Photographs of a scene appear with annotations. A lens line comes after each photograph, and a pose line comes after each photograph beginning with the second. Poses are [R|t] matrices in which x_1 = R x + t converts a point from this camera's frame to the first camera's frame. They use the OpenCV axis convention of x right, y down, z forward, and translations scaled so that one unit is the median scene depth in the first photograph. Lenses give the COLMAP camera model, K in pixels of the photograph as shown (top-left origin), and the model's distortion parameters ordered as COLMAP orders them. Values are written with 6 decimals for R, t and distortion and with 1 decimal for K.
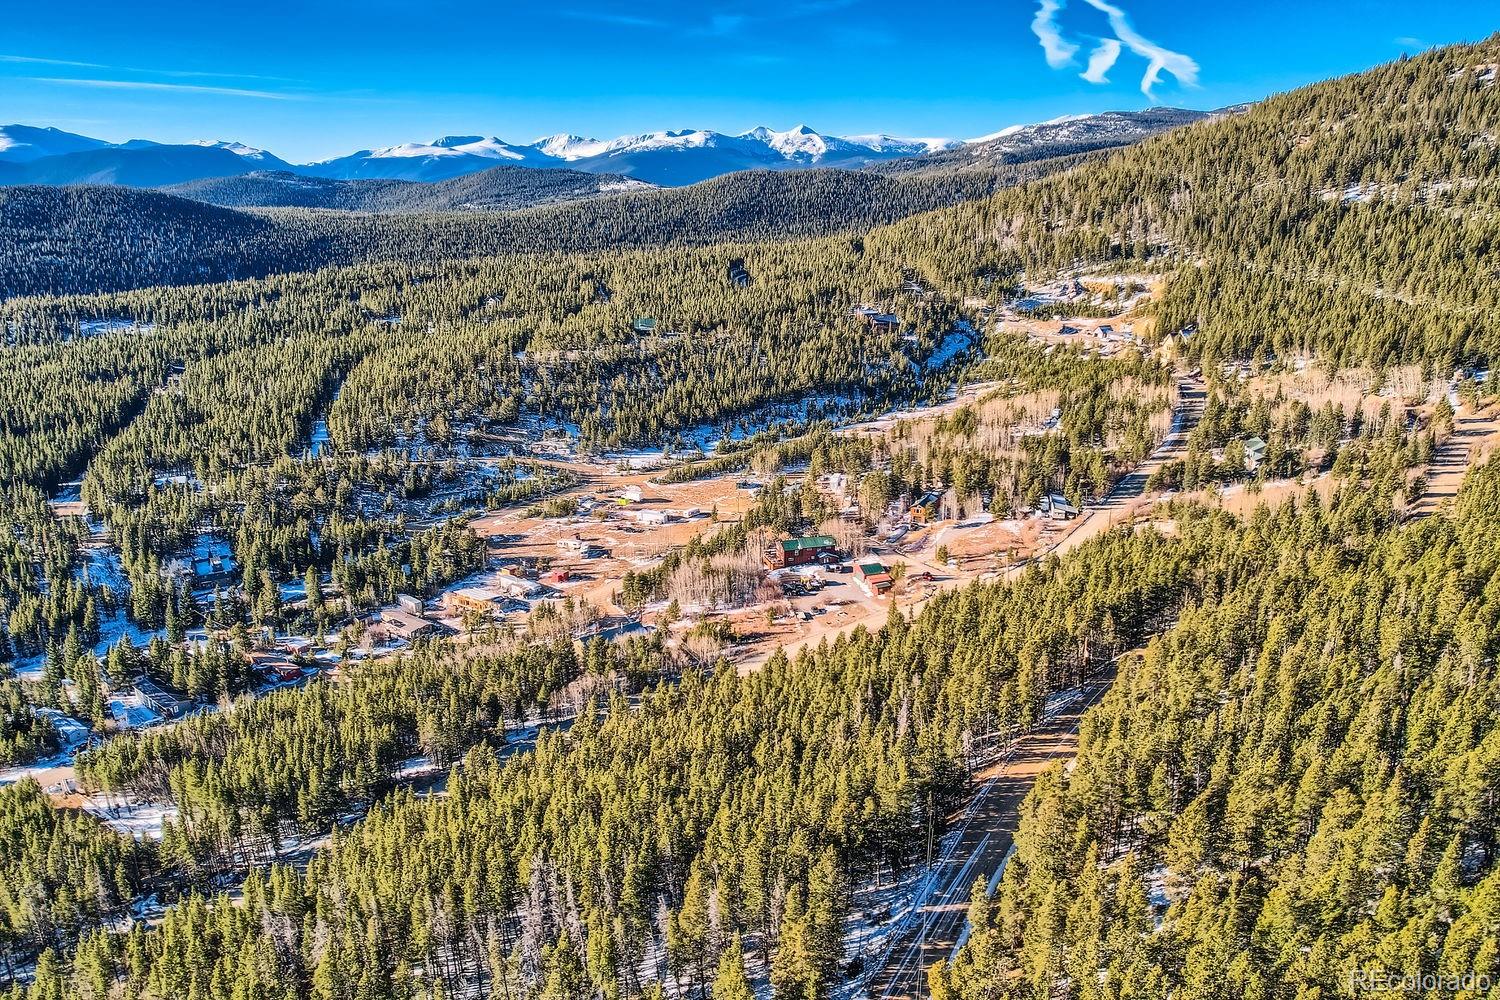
lens RADIAL K [[1137.6, 0, 750.1], [0, 1137.6, 497.9], [0, 0, 1]] dist [-0.060828, 0.040623]
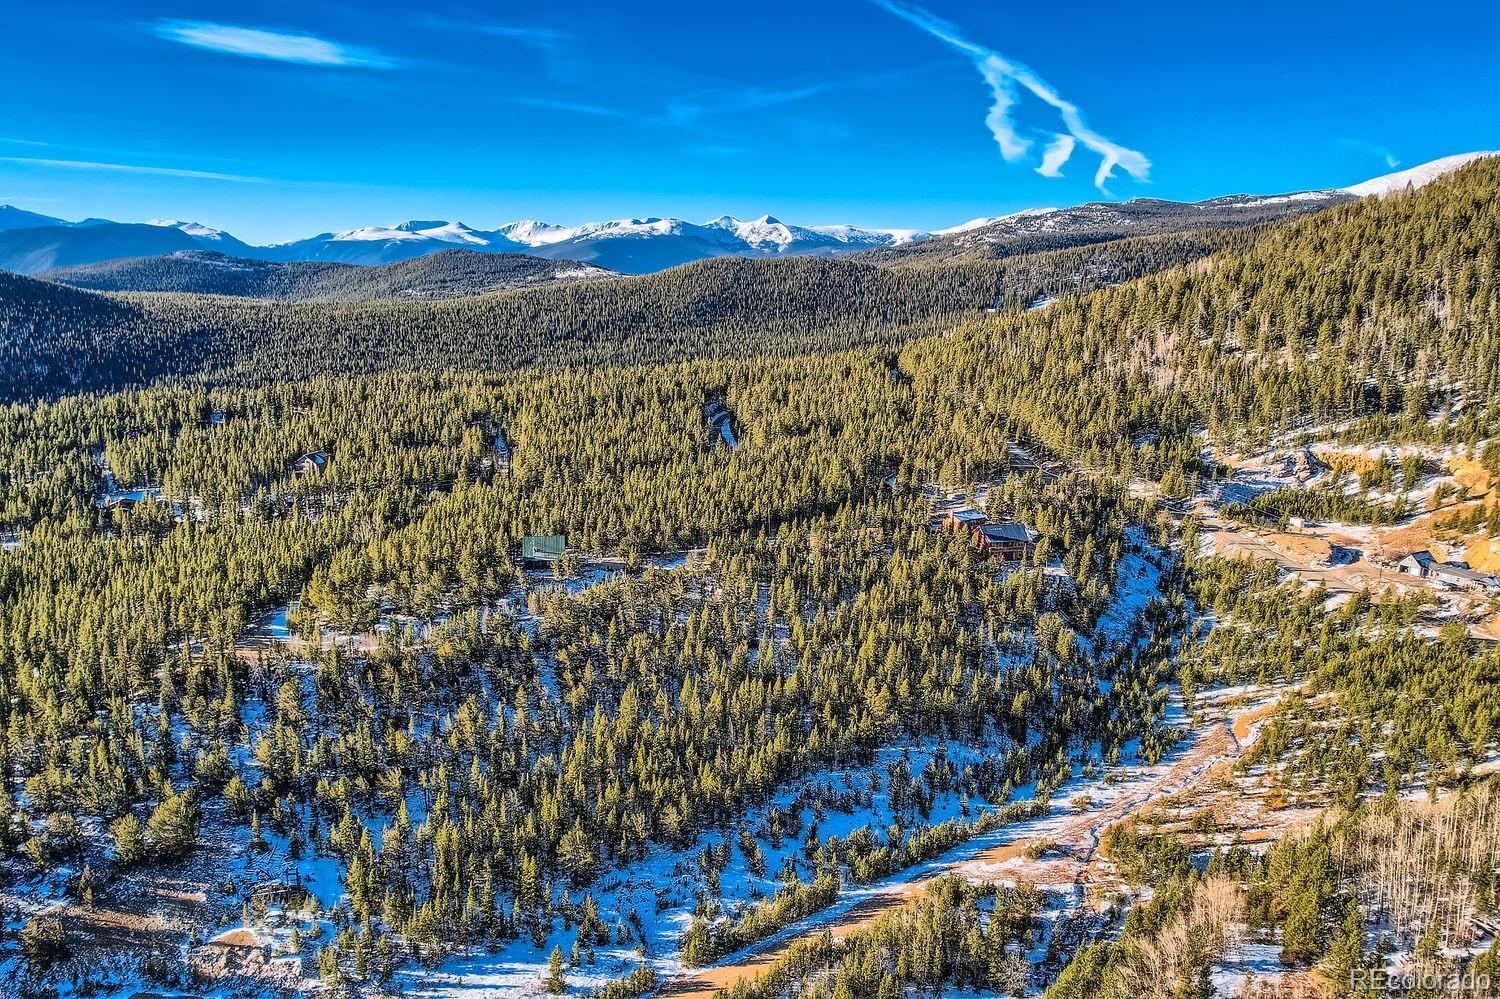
lens RADIAL K [[1137.6, 0, 753.1], [0, 1137.6, 498.7], [0, 0, 1]] dist [-0.060828, 0.040623]
pose [[0.999356, 0.007053, 0.035176, -0.017852], [-0.004449, 0.997282, -0.073549, -0.142823], [-0.035599, 0.073346, 0.996671, 0.506999]]
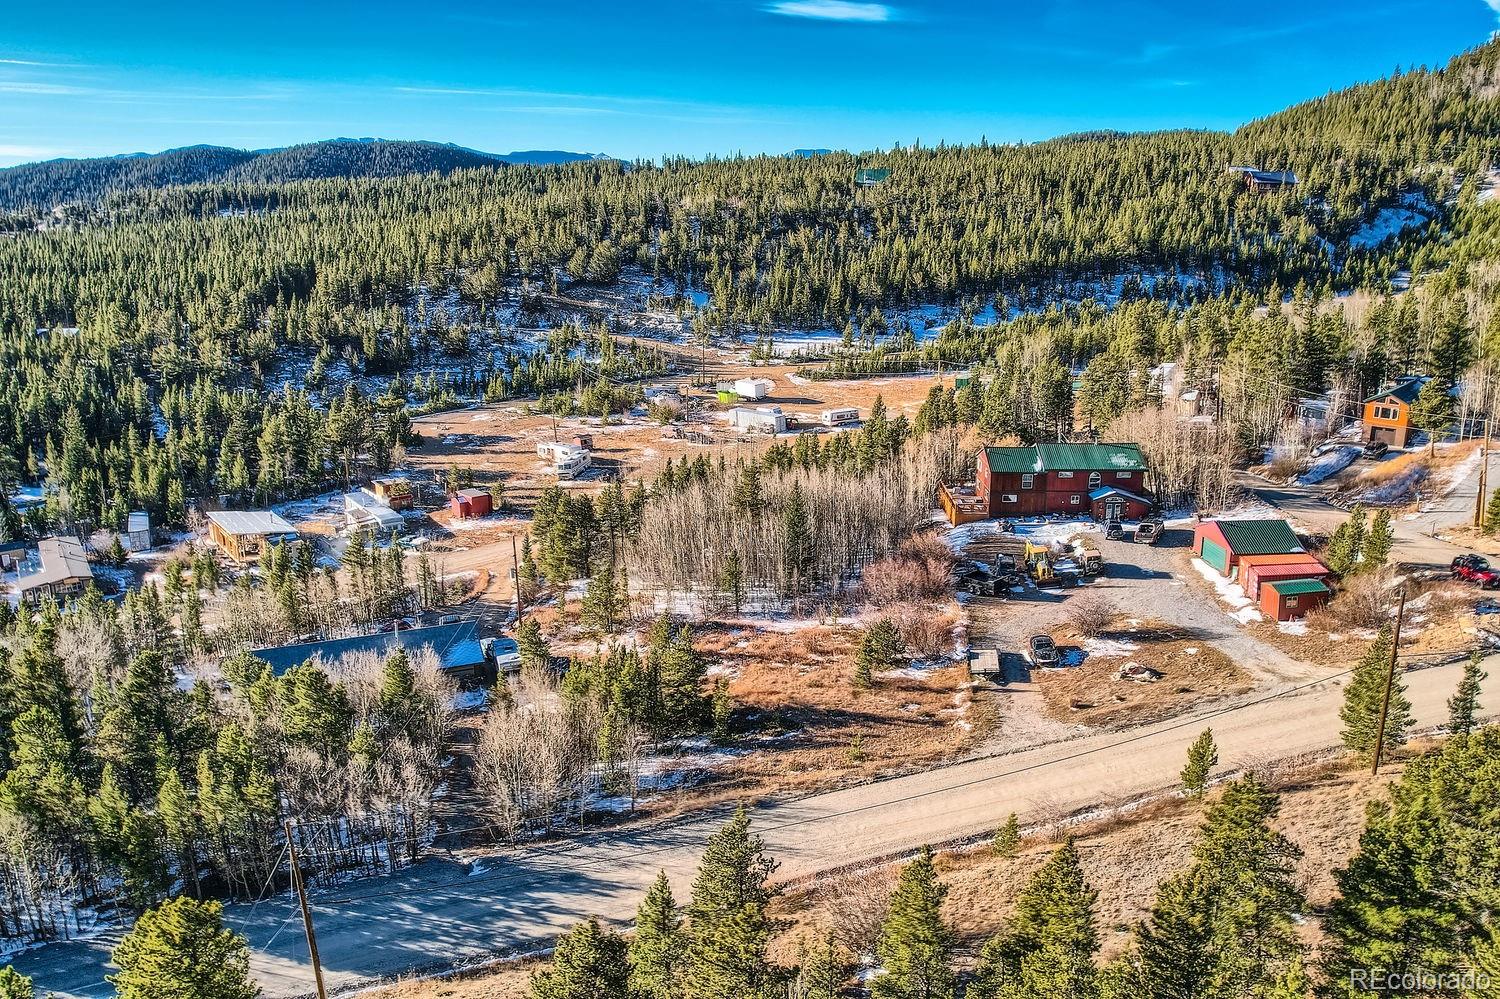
lens RADIAL K [[1137.6, 0, 749.7], [0, 1137.6, 501.2], [0, 0, 1]] dist [-0.060828, 0.040623]
pose [[0.957602, 0.076666, -0.277705, 0.033783], [-0.079740, 0.996816, 0.000224, 0.036683], [0.276837, 0.021929, 0.960667, 0.382536]]
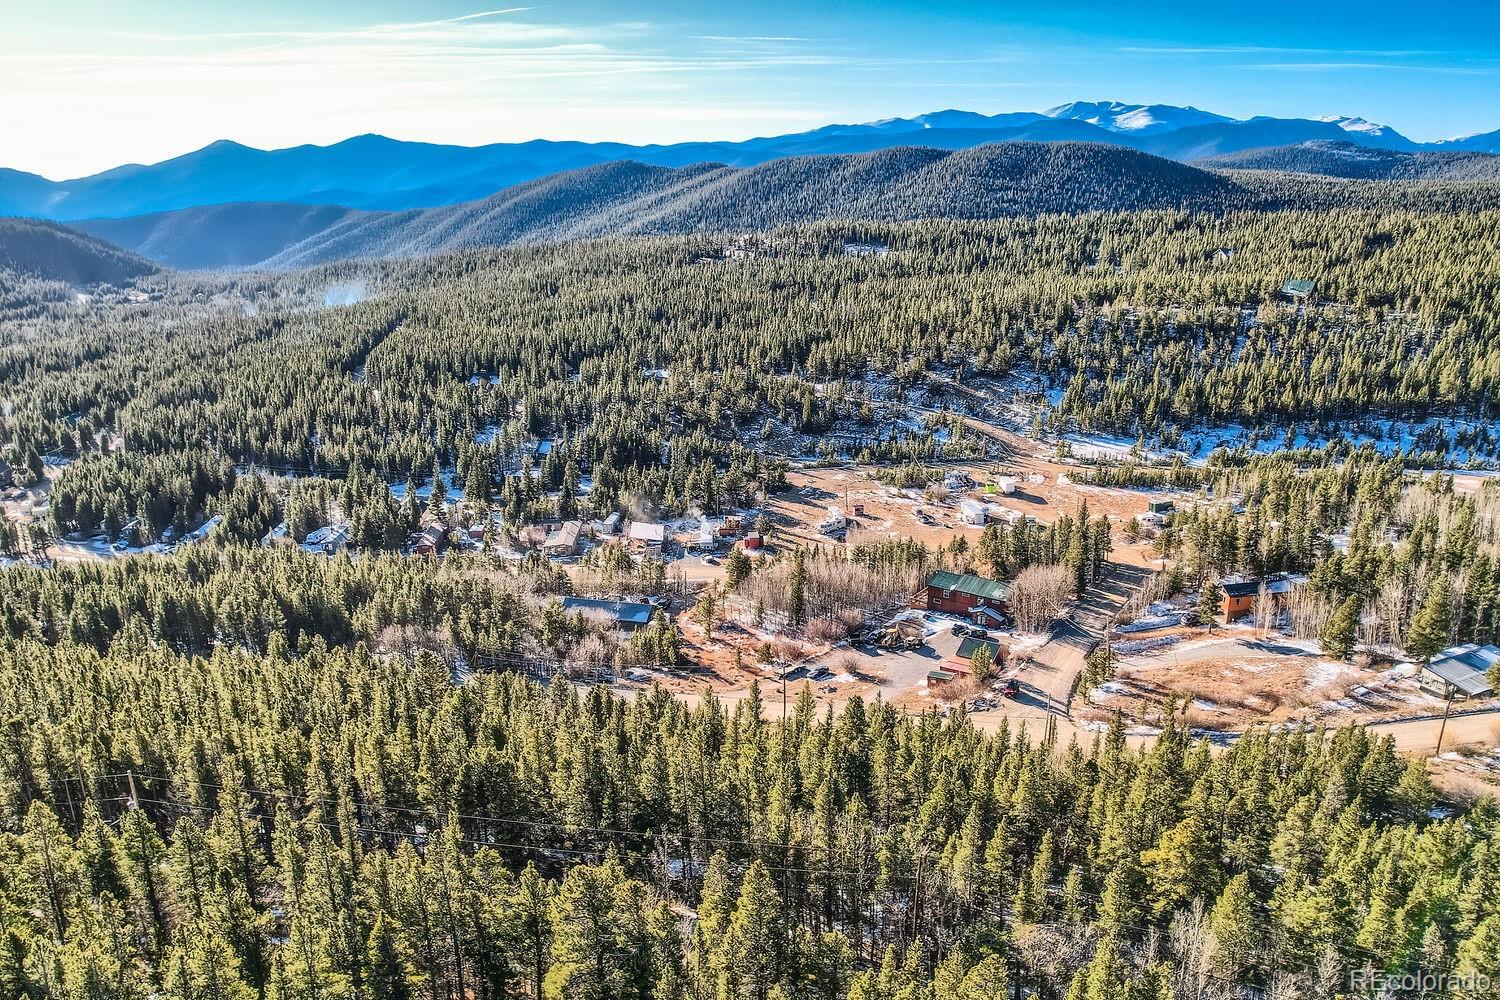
lens RADIAL K [[1137.6, 0, 744.5], [0, 1137.6, 500.9], [0, 0, 1]] dist [-0.060828, 0.040623]
pose [[0.619372, 0.227710, -0.751350, 0.262658], [-0.212512, 0.969914, 0.118766, -0.032363], [0.755789, 0.086111, 0.649128, 0.296907]]
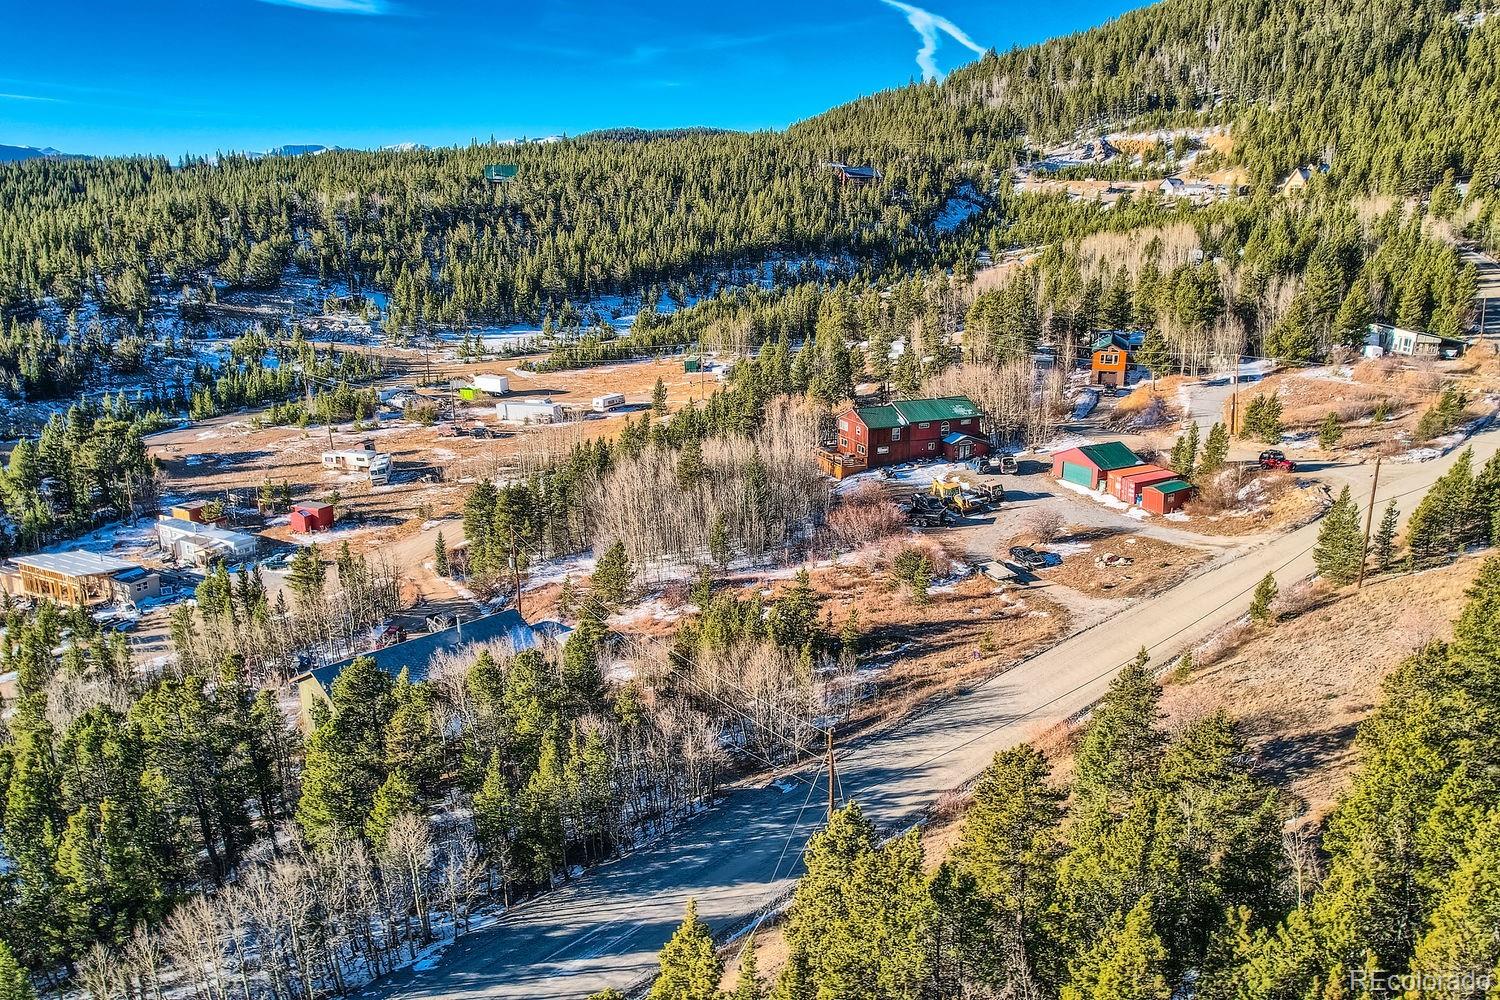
lens RADIAL K [[1137.6, 0, 750.7], [0, 1137.6, 500.3], [0, 0, 1]] dist [-0.060828, 0.040623]
pose [[0.992155, -0.031808, 0.120897, -0.036864], [0.032914, 0.999433, -0.007157, 0.043991], [-0.120601, 0.011080, 0.992639, 0.358854]]
